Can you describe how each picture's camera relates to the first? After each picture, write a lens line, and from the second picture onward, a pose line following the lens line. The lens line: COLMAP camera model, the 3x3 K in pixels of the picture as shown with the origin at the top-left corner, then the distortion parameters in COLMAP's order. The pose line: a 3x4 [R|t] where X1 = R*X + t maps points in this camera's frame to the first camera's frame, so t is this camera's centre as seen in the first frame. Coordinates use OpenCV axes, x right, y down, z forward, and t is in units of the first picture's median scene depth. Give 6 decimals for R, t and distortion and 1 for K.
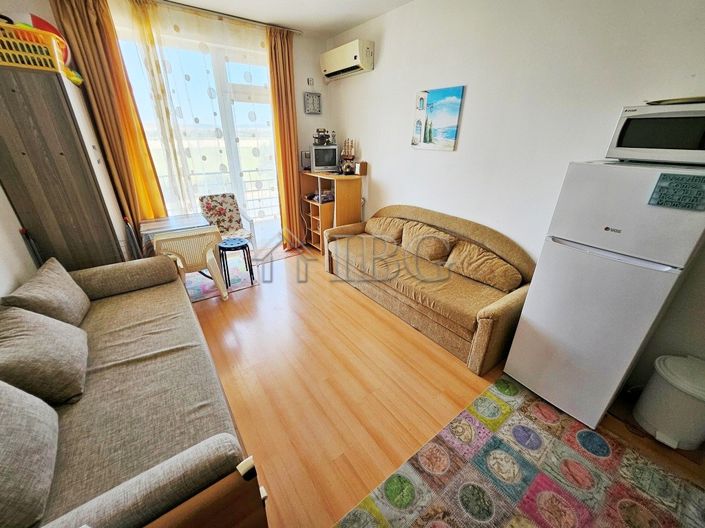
lens RADIAL K [[276.1, 0, 349.7], [0, 276.1, 260.8], [0, 0, 1]] dist [-0.006718, -0.000298]
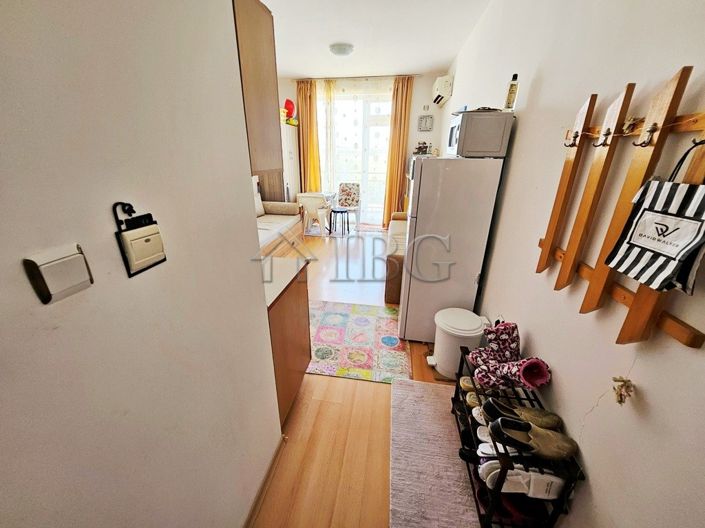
lens RADIAL K [[276.1, 0, 349.2], [0, 276.1, 261.7], [0, 0, 1]] dist [-0.006718, -0.000298]
pose [[0.701604, 0.261019, -0.663039, 0.938950], [-0.291793, 0.954142, 0.066852, 0.124712], [0.650083, 0.146567, 0.745594, -0.197186]]
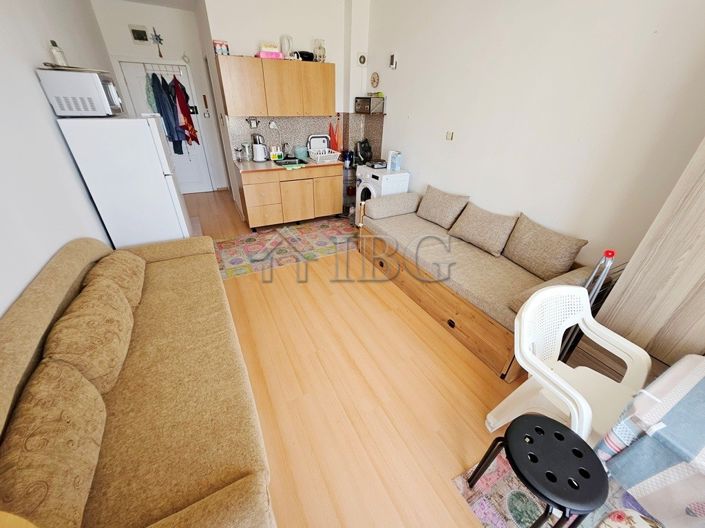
lens RADIAL K [[276.1, 0, 347.6], [0, 276.1, 264.4], [0, 0, 1]] dist [-0.006718, -0.000298]
pose [[-0.987849, -0.097798, 0.120789, -0.224087], [0.044043, 0.569178, 0.821034, -0.547388], [-0.149046, 0.816377, -0.557954, 1.178280]]
